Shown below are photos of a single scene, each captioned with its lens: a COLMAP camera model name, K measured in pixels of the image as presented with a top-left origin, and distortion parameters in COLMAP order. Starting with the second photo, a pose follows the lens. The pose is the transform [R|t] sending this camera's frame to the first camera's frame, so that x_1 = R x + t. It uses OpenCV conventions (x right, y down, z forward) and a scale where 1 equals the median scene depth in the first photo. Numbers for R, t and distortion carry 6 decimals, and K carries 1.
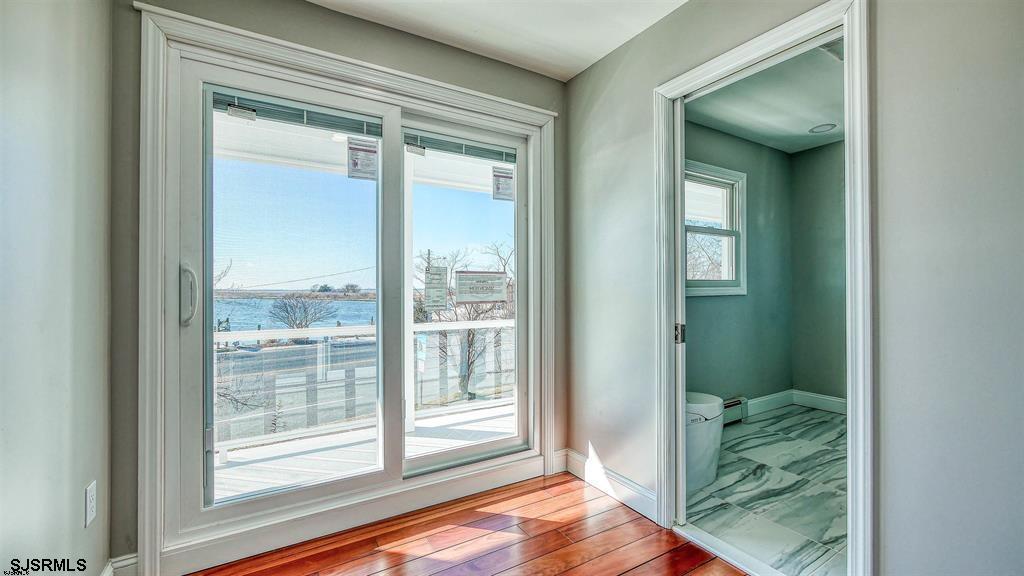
lens RADIAL K [[424.5, 0, 514.3], [0, 424.5, 282.2], [0, 0, 1]] dist [-0.000989, 0.000003]
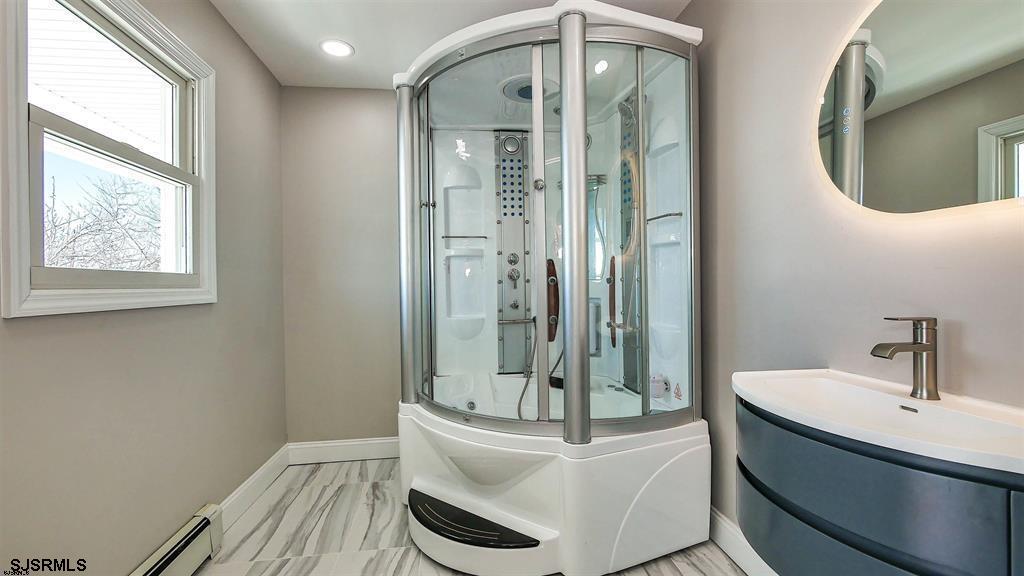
lens RADIAL K [[424.5, 0, 514.3], [0, 424.5, 282.2], [0, 0, 1]] dist [-0.000989, 0.000003]
pose [[0.409689, -0.005434, 0.912209, 0.057937], [0.004431, 0.999982, 0.003967, 0.001047], [-0.912215, 0.002416, 0.409706, 0.118320]]
